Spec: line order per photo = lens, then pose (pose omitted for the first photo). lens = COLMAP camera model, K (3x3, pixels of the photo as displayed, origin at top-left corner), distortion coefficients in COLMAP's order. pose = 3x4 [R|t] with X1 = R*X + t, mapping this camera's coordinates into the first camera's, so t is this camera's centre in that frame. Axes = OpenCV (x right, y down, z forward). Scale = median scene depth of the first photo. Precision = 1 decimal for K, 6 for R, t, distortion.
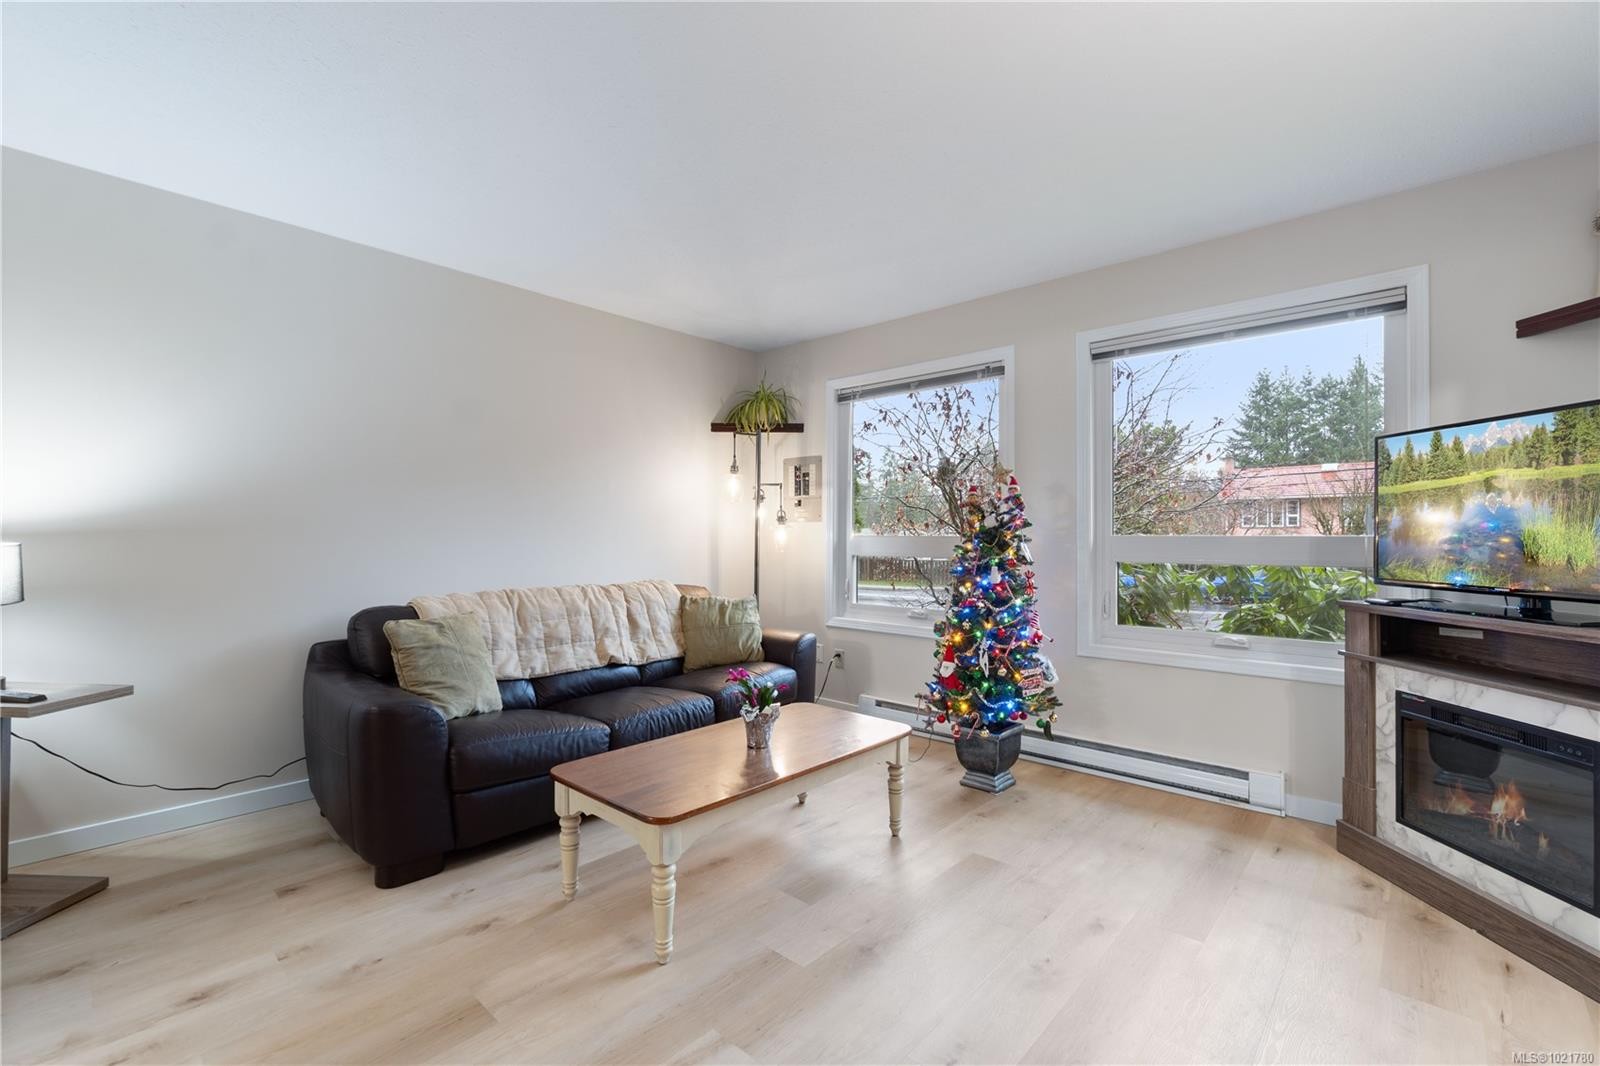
lens RADIAL K [[706.4, 0, 766.5], [0, 706.4, 532.1], [0, 0, 1]] dist [0.000919, 0.000216]
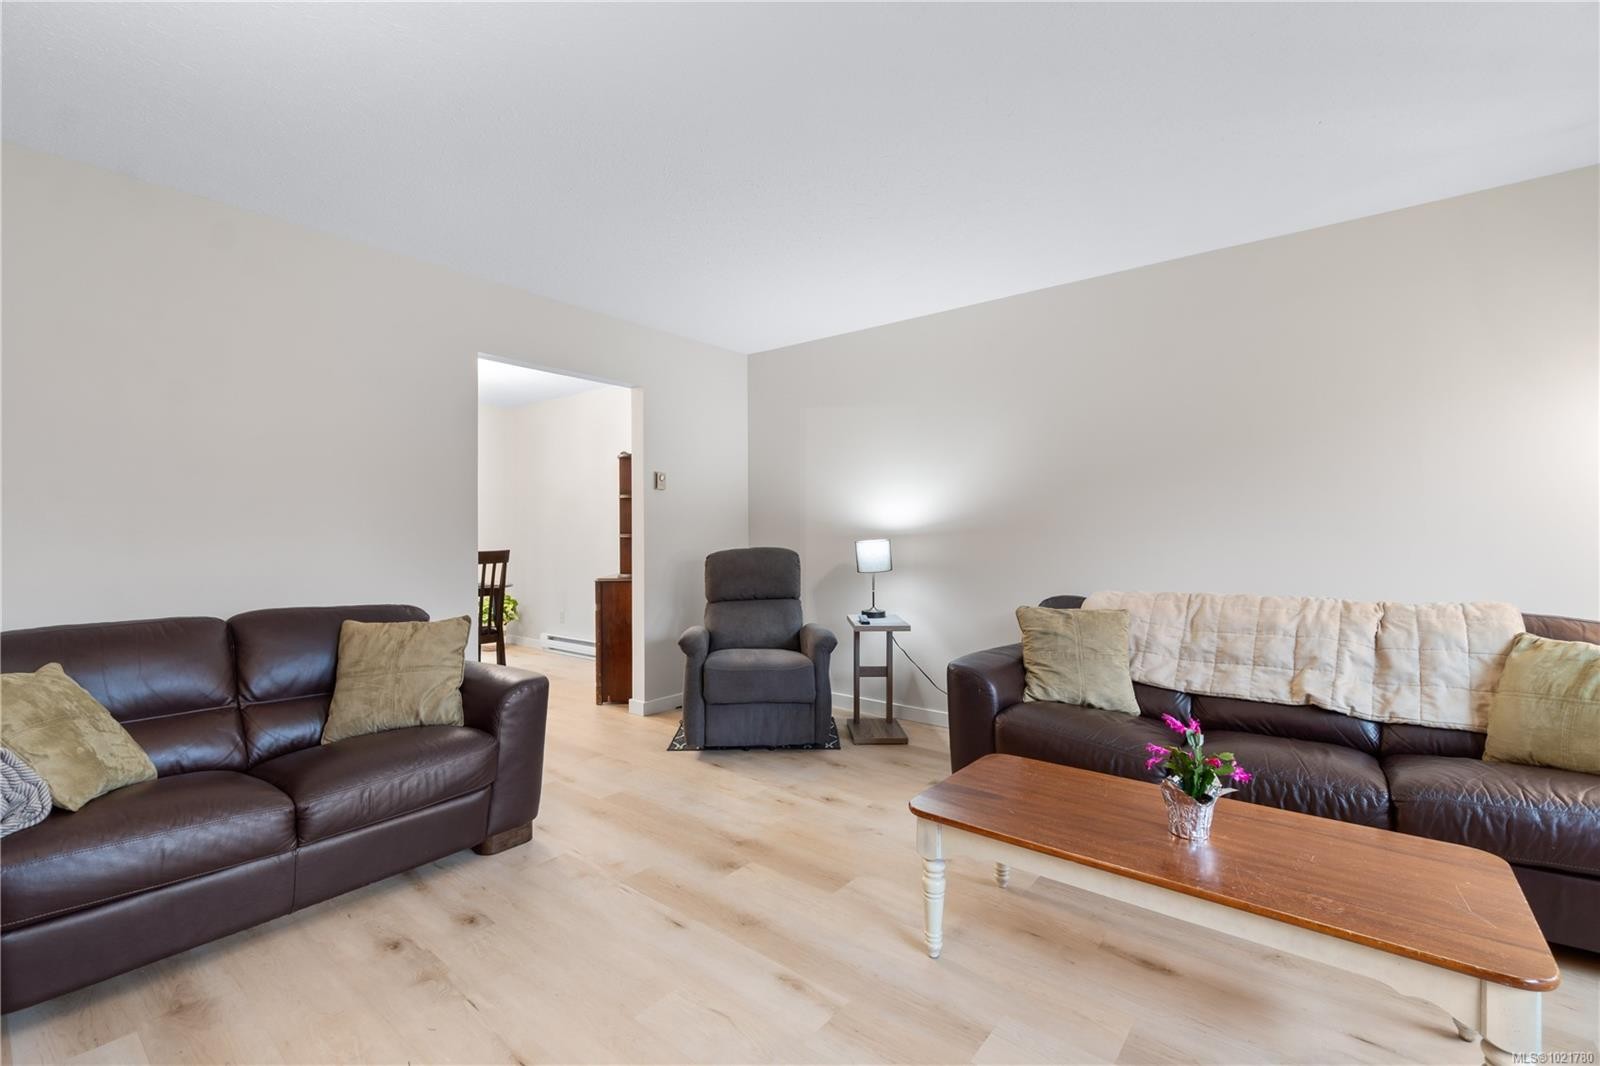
lens RADIAL K [[694.0, 0, 800.0], [0, 694.0, 533.0], [0, 0, 1]] dist [-0.002957, -0.000221]
pose [[0.083979, -0.000377, -0.996467, 0.486767], [0.011269, 0.999936, 0.000572, -0.001002], [0.996404, -0.011278, 0.083978, 0.430437]]
